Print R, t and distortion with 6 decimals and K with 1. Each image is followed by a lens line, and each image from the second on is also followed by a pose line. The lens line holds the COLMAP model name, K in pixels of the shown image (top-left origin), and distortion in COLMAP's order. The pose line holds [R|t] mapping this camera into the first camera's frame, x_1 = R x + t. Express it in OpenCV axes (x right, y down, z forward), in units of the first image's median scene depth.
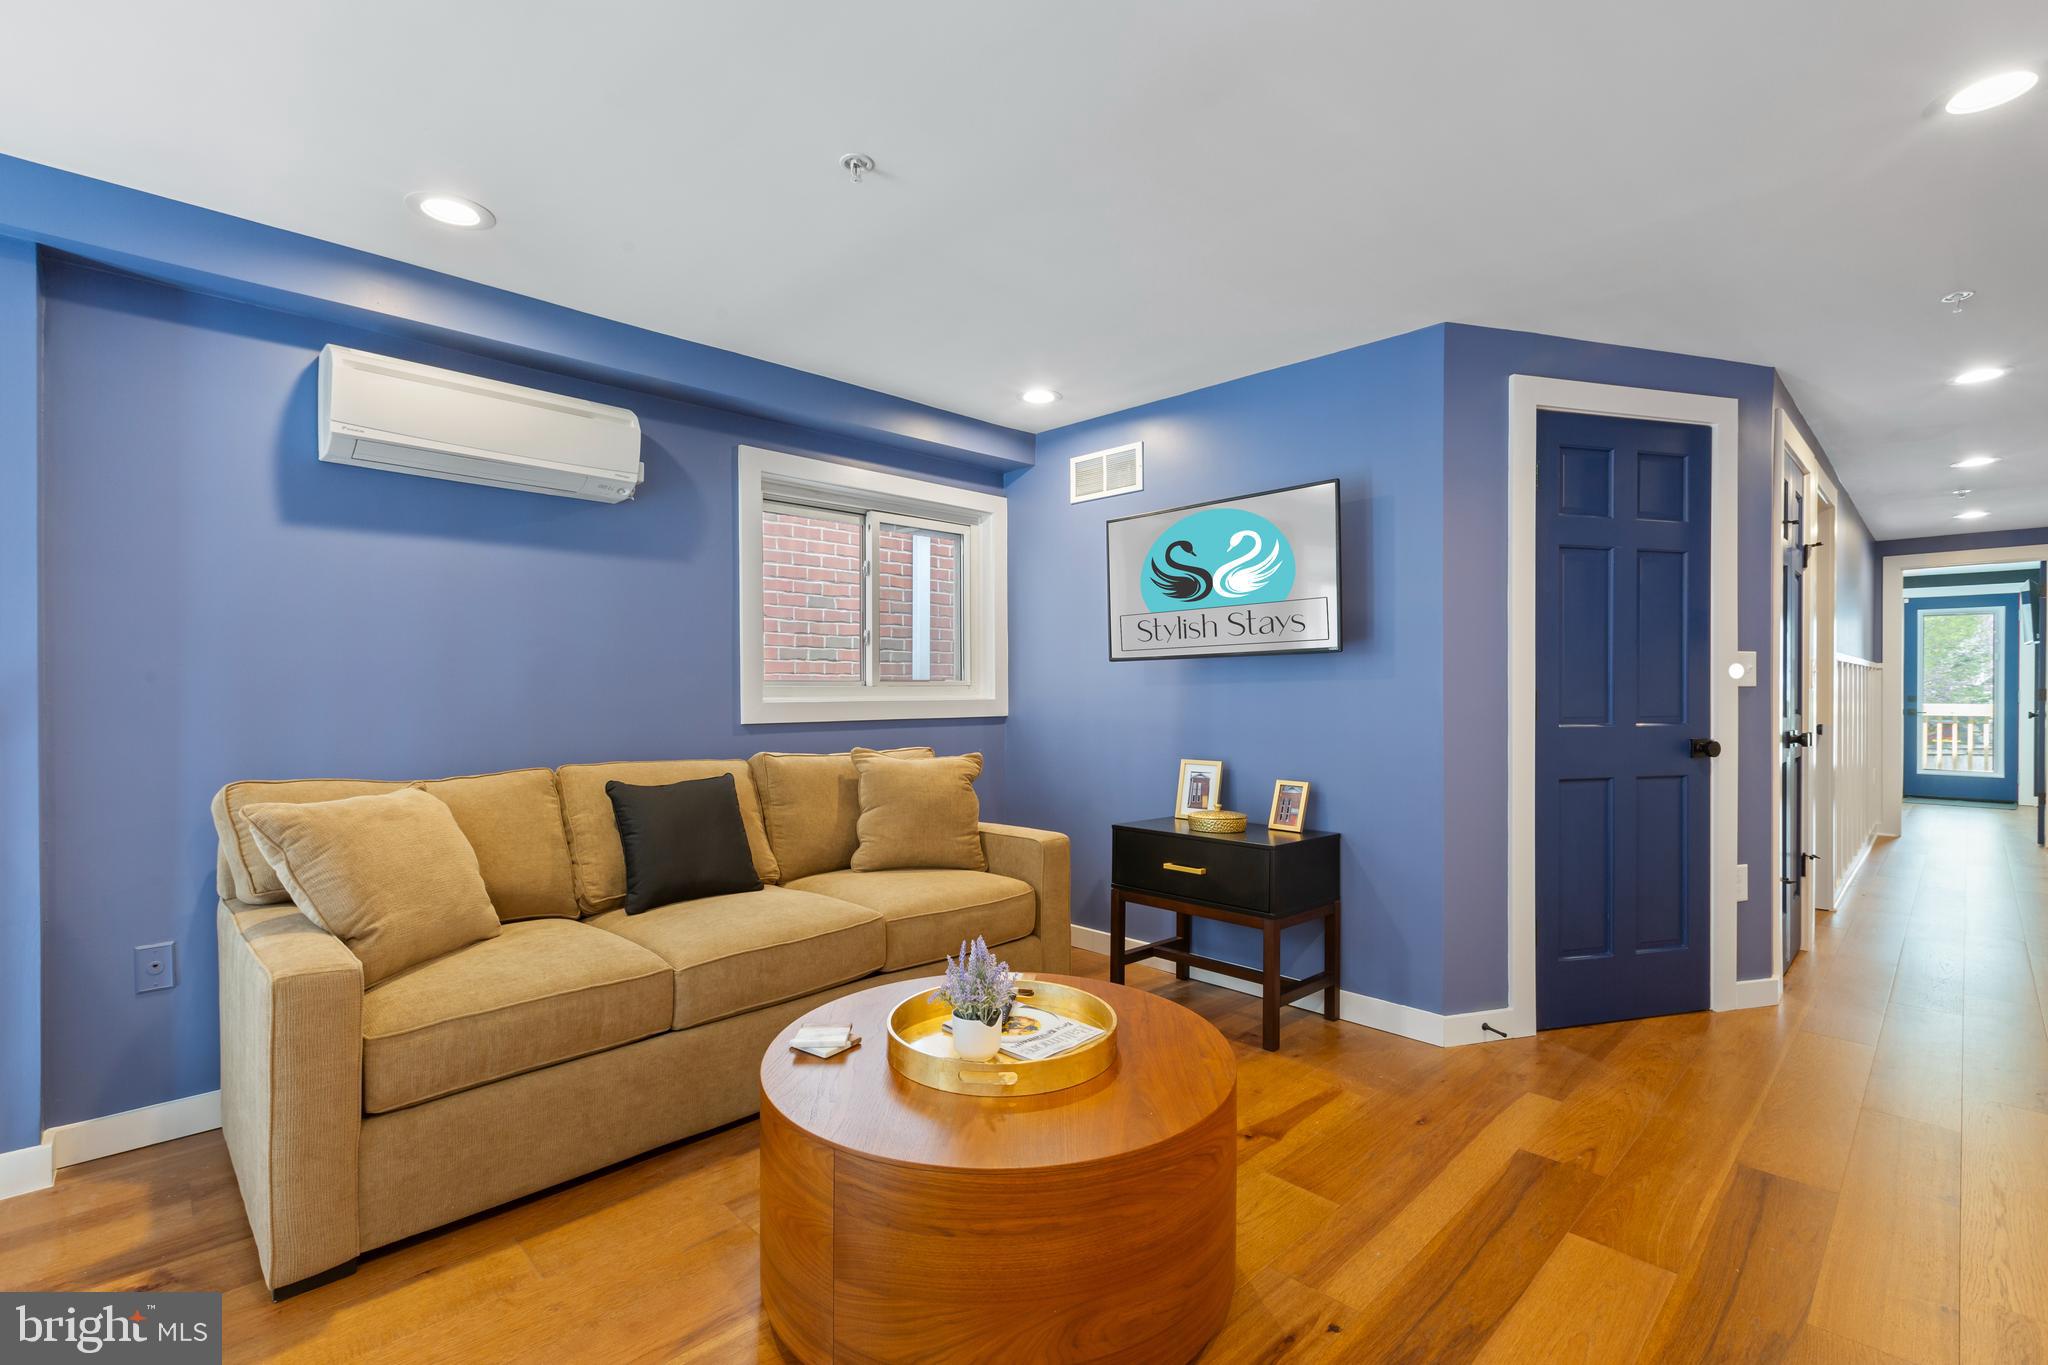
lens RADIAL K [[905.4, 0, 1025.8], [0, 905.4, 684.4], [0, 0, 1]] dist [-0.000551, -0.001163]
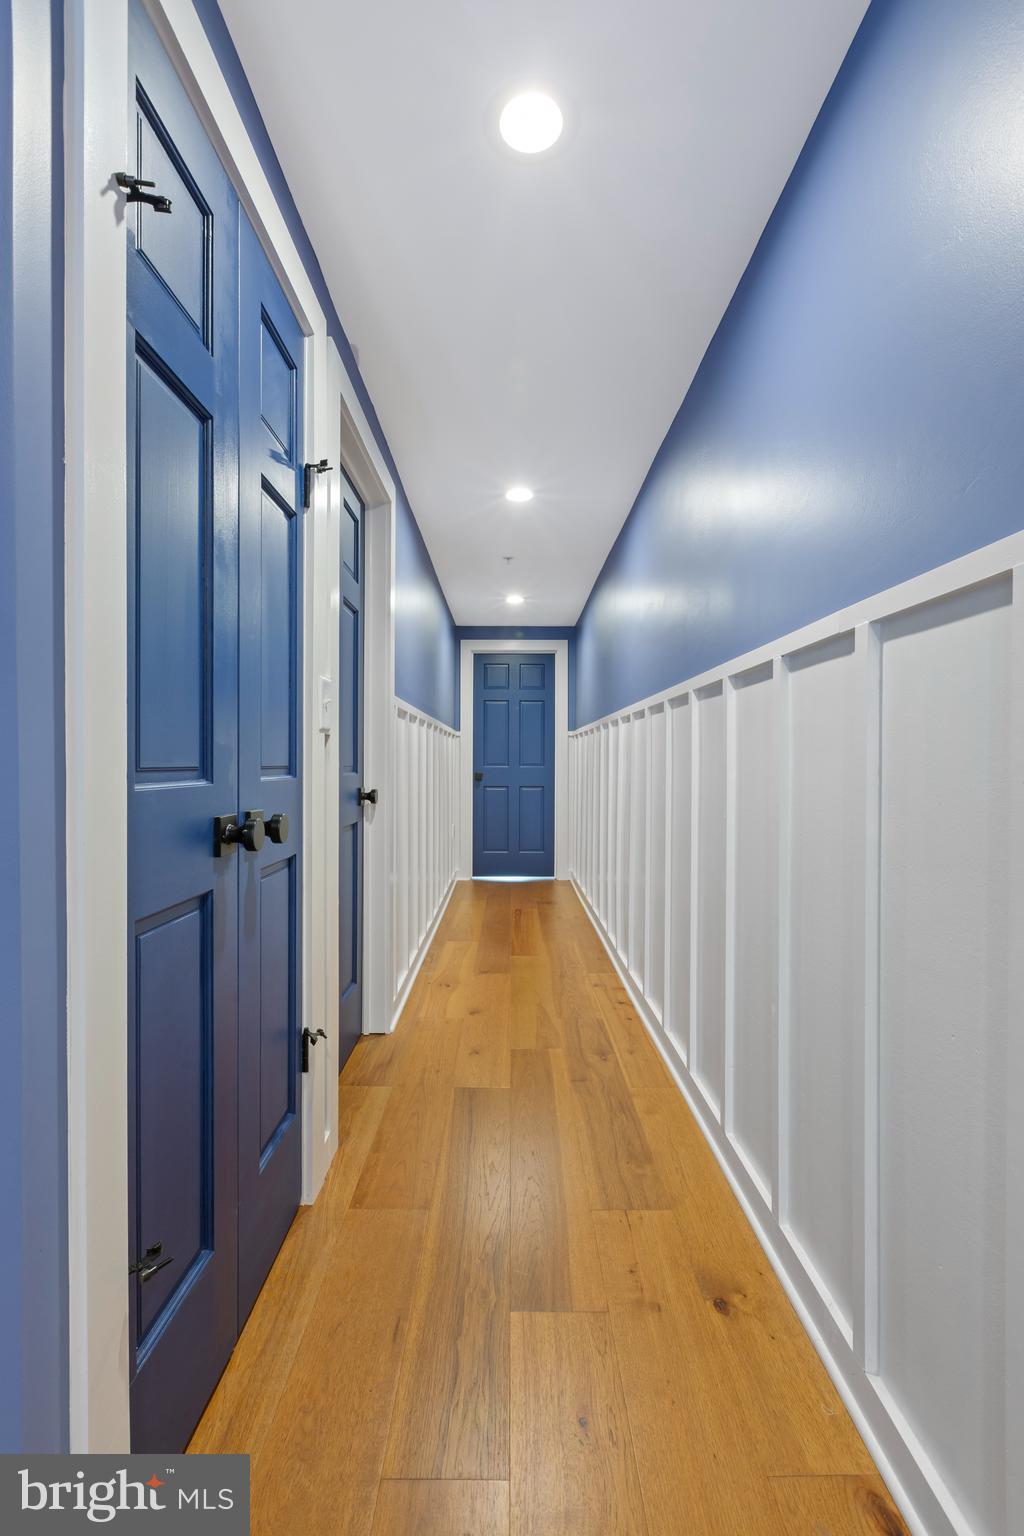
lens RADIAL K [[679.1, 0, 510.8], [0, 679.1, 765.5], [0, 0, 1]] dist [-0.000551, -0.001163]
pose [[0.691639, -0.002642, 0.722239, 0.480765], [-0.004471, 0.999958, 0.007940, 0.014702], [-0.722230, -0.008721, 0.691598, 0.464087]]
